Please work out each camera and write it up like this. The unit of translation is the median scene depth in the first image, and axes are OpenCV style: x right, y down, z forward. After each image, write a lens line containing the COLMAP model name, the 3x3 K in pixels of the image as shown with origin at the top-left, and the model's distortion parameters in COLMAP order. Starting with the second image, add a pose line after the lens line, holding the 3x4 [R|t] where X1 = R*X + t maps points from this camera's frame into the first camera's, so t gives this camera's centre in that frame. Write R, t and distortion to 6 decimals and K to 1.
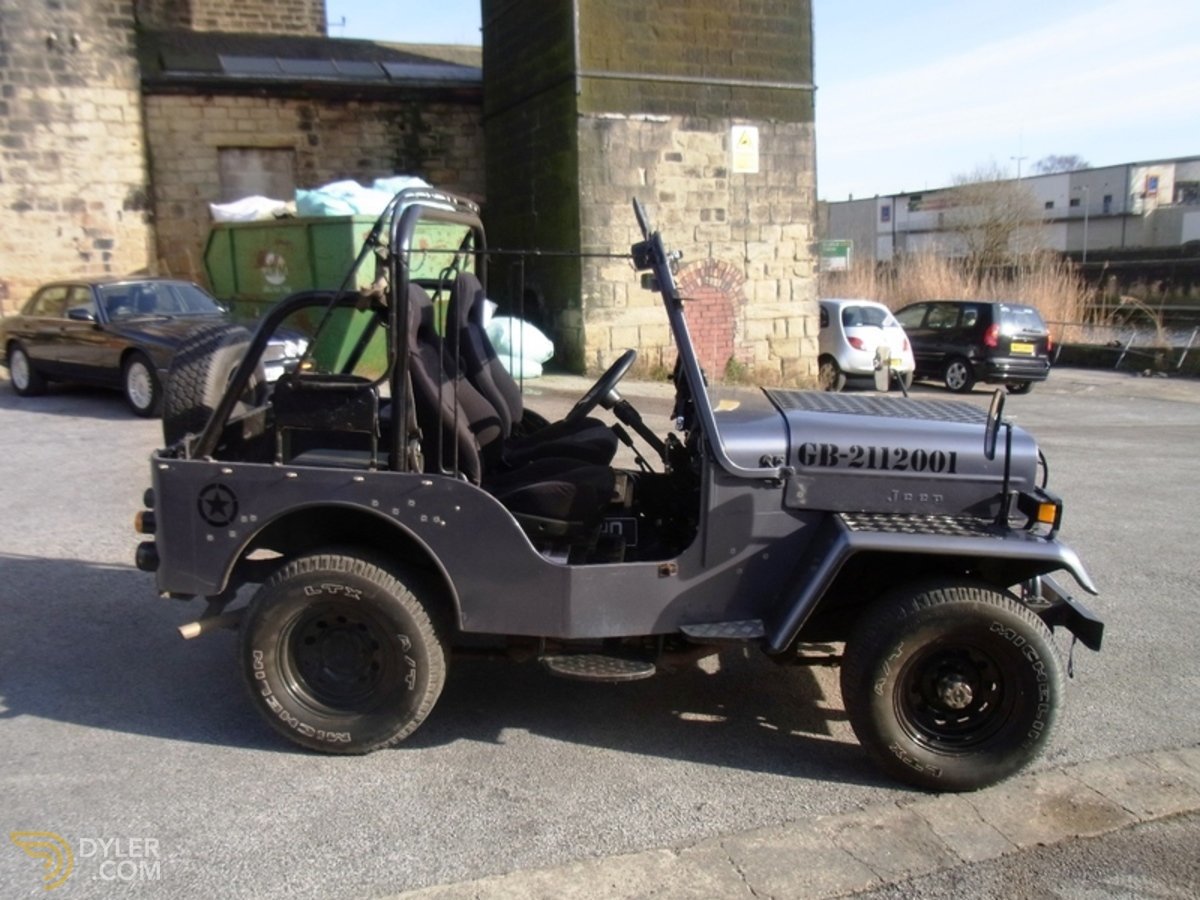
lens RADIAL K [[975.7, 0, 592.1], [0, 975.7, 450.7], [0, 0, 1]] dist [-0.110502, 0.103166]
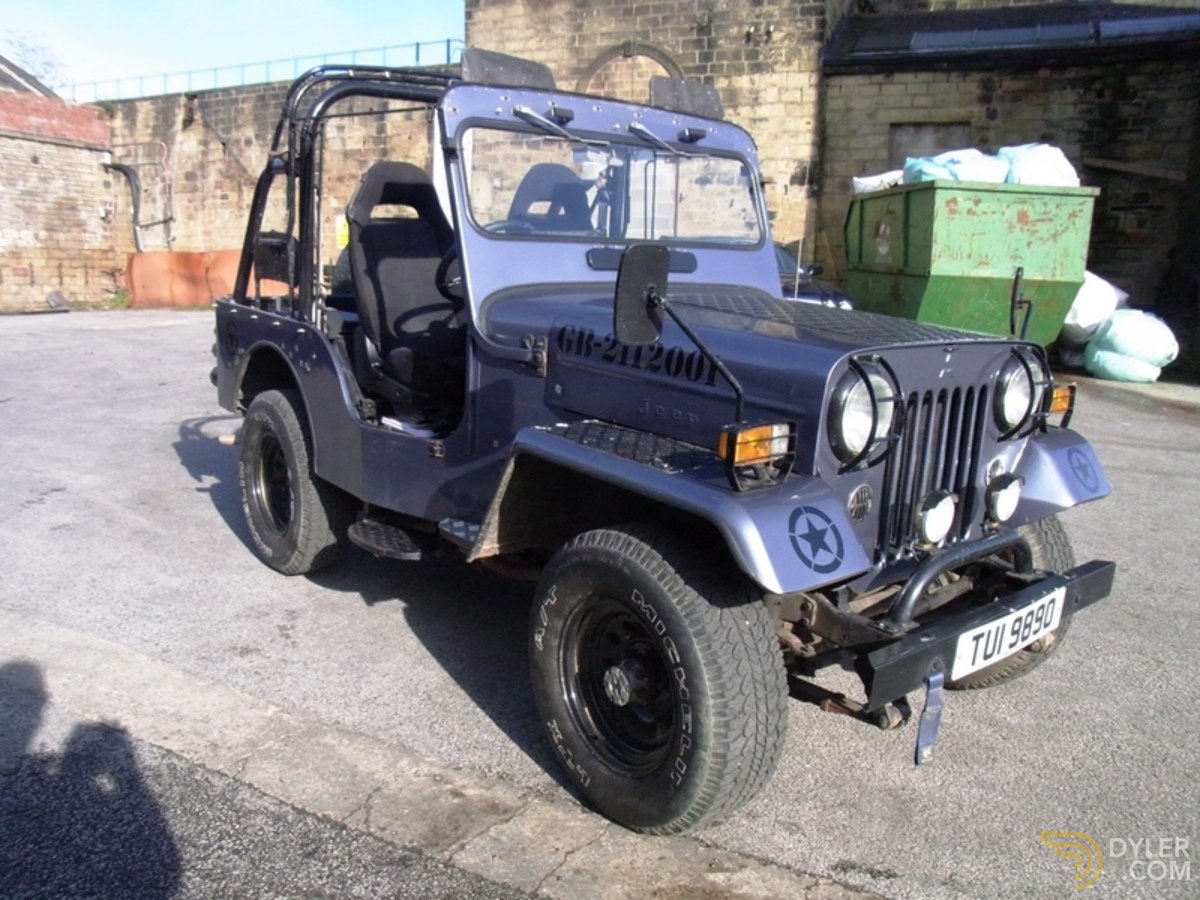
lens RADIAL K [[975.7, 0, 589.2], [0, 975.7, 451.5], [0, 0, 1]] dist [-0.110502, 0.103166]
pose [[0.703477, 0.168125, -0.690547, 0.150072], [-0.167897, 0.983429, 0.068391, 0.006925], [0.690602, 0.067829, 0.720047, 0.081506]]
